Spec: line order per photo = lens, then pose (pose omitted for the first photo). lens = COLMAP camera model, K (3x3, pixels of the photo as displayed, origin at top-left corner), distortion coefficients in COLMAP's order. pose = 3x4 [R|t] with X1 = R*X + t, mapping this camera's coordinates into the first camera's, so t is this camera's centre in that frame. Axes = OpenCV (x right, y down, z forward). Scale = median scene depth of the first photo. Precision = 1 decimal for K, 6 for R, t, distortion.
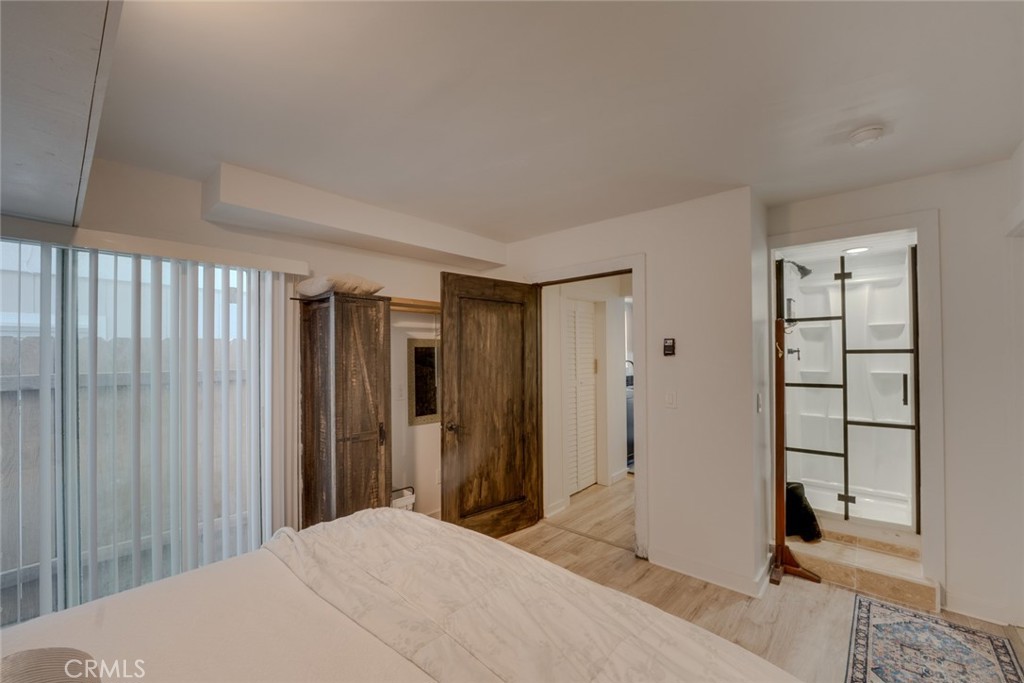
lens RADIAL K [[417.4, 0, 512.2], [0, 417.4, 344.2], [0, 0, 1]] dist [-0.005963, -0.002456]
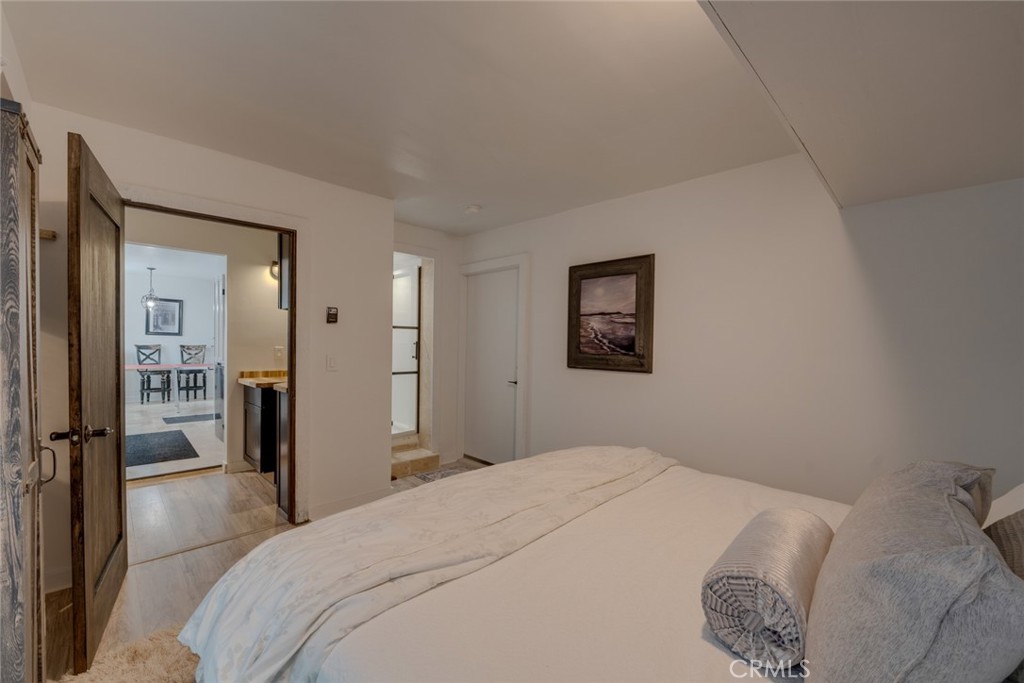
lens RADIAL K [[417.4, 0, 512.2], [0, 417.4, 348.5], [0, 0, 1]] dist [-0.005963, -0.002456]
pose [[0.065802, -0.005596, 0.997817, -0.727921], [-0.041842, 0.999089, 0.008362, 0.069524], [-0.996955, -0.042301, 0.065507, 0.494073]]
